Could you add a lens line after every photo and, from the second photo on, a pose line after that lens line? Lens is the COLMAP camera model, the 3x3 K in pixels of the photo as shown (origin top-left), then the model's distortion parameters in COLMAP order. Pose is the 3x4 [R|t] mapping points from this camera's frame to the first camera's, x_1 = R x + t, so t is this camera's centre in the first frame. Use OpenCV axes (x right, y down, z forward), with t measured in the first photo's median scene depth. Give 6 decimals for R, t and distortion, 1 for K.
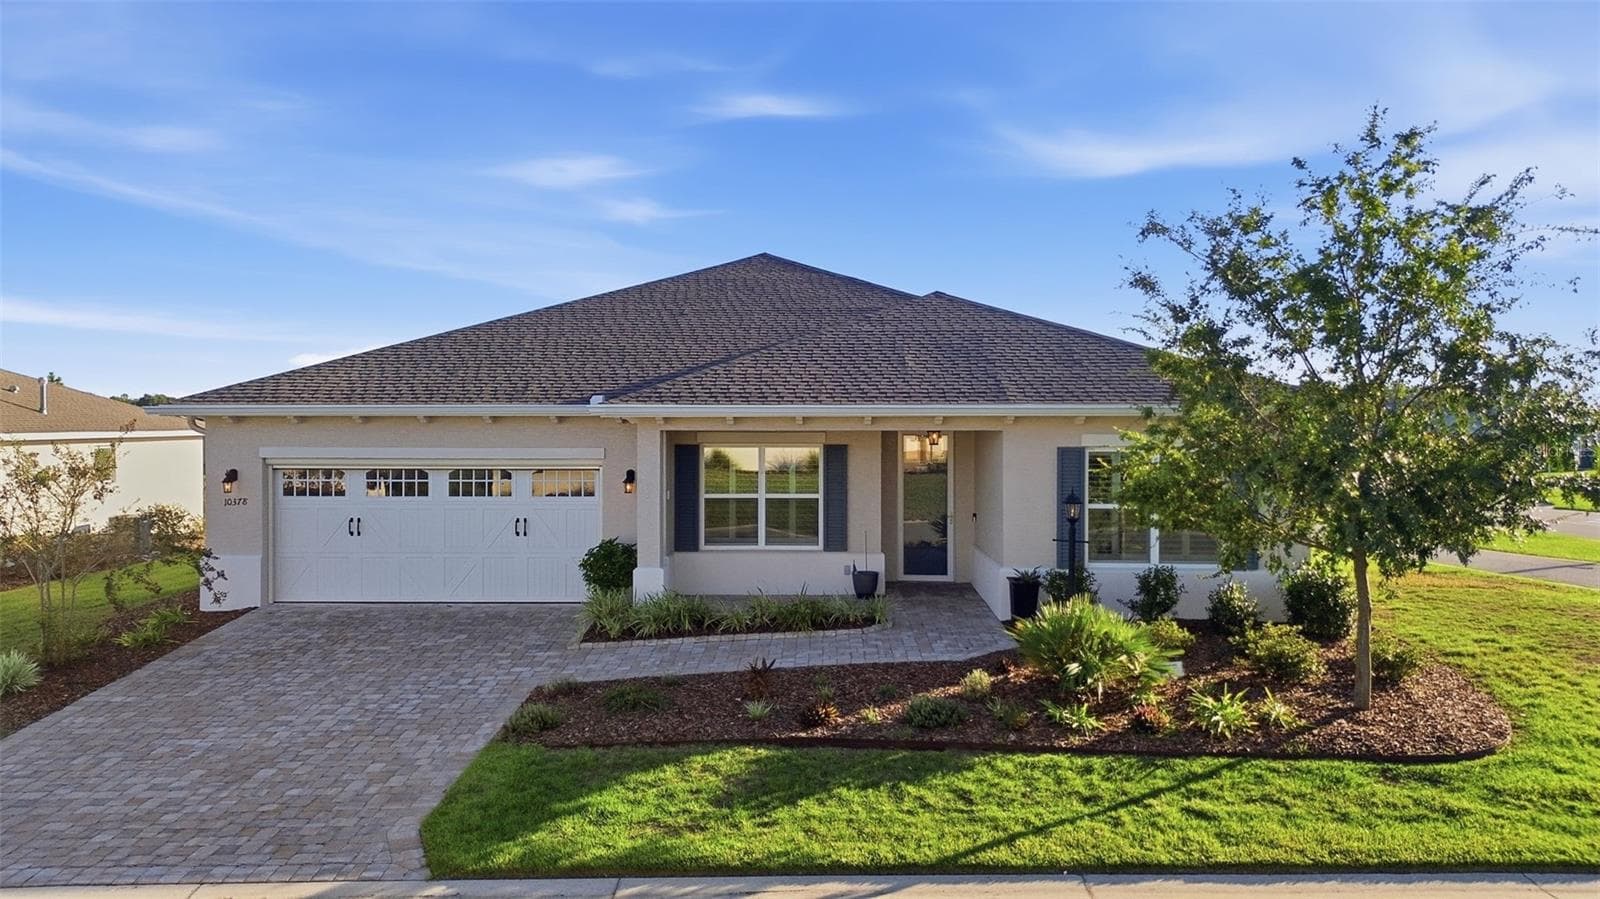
lens RADIAL K [[1134.4, 0, 796.4], [0, 1134.4, 452.3], [0, 0, 1]] dist [0.059924, -0.001980]
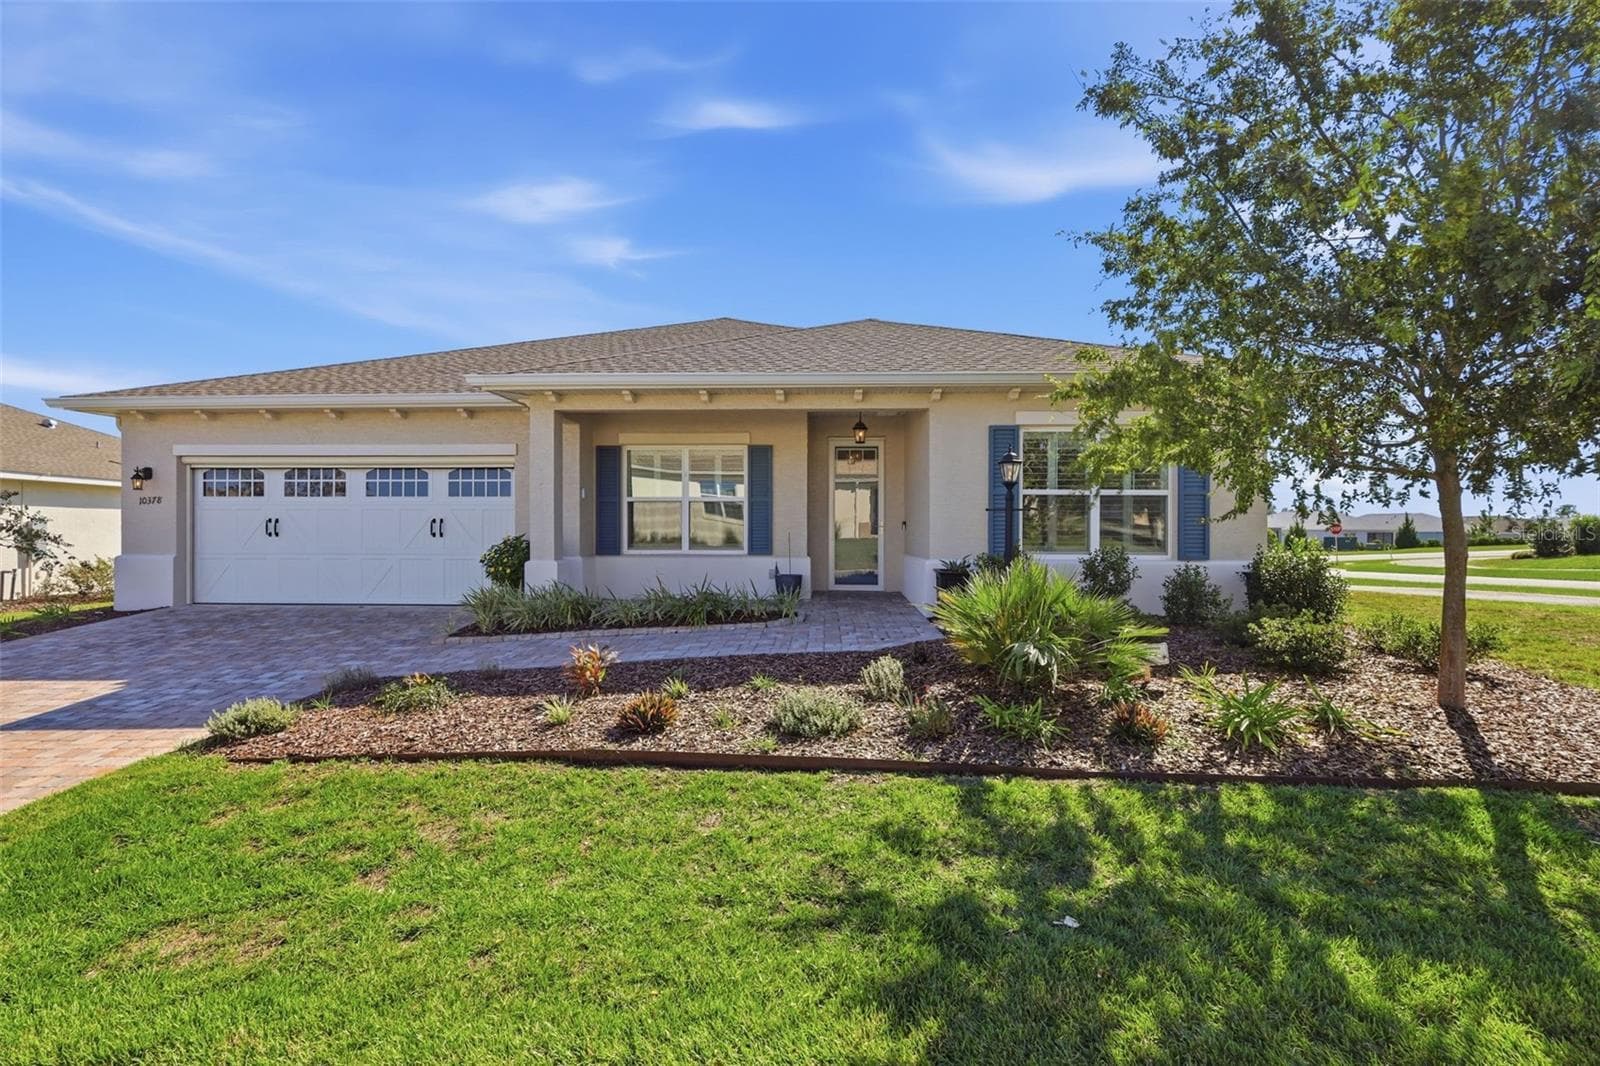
lens RADIAL K [[744.5, 0, 801.8], [0, 744.5, 534.0], [0, 0, 1]] dist [-0.002733, -0.000364]
pose [[0.999949, 0.001632, -0.009963, 0.082201], [-0.001922, 0.999575, -0.029102, 0.094422], [0.009911, 0.029119, 0.999527, 0.388625]]
